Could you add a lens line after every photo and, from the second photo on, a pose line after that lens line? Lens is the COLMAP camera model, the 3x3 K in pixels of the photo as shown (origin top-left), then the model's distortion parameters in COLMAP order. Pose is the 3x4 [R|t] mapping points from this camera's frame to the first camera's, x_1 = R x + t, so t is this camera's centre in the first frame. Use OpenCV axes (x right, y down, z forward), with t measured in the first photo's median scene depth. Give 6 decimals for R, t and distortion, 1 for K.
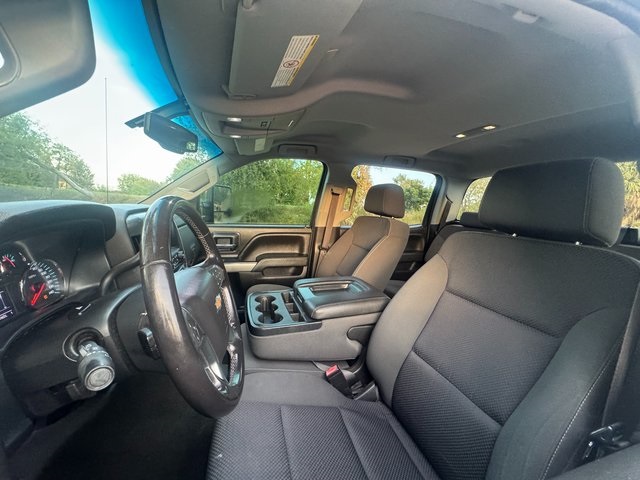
lens RADIAL K [[257.9, 0, 319.6], [0, 257.9, 237.7], [0, 0, 1]] dist [-0.003886, 0.000807]
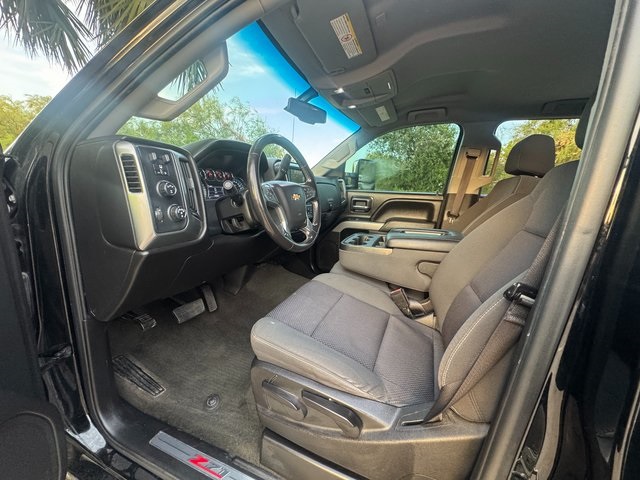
lens RADIAL K [[257.9, 0, 320.0], [0, 257.9, 239.3], [0, 0, 1]] dist [-0.003886, 0.000807]
pose [[0.783698, 0.108437, -0.611604, 0.265853], [-0.088058, 0.994095, 0.063416, 0.131983], [0.614869, 0.004157, 0.788619, -0.086190]]
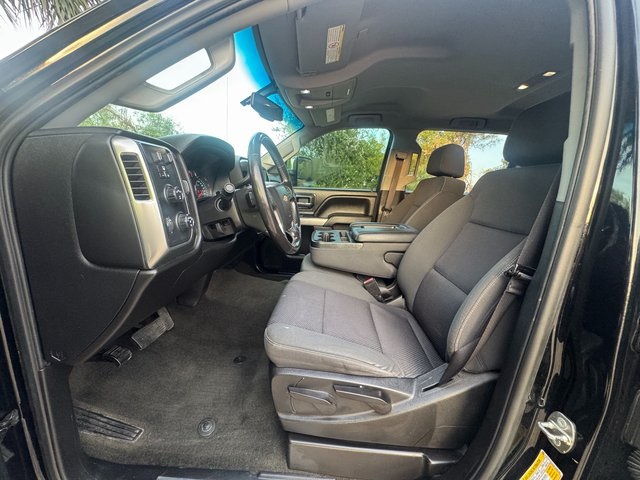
lens RADIAL K [[257.9, 0, 319.9], [0, 257.9, 239.2], [0, 0, 1]] dist [-0.003886, 0.000807]
pose [[0.946111, 0.060751, -0.318093, 0.123556], [-0.042811, 0.997089, 0.063096, 0.129980], [0.321000, -0.046078, 0.945958, -0.180392]]
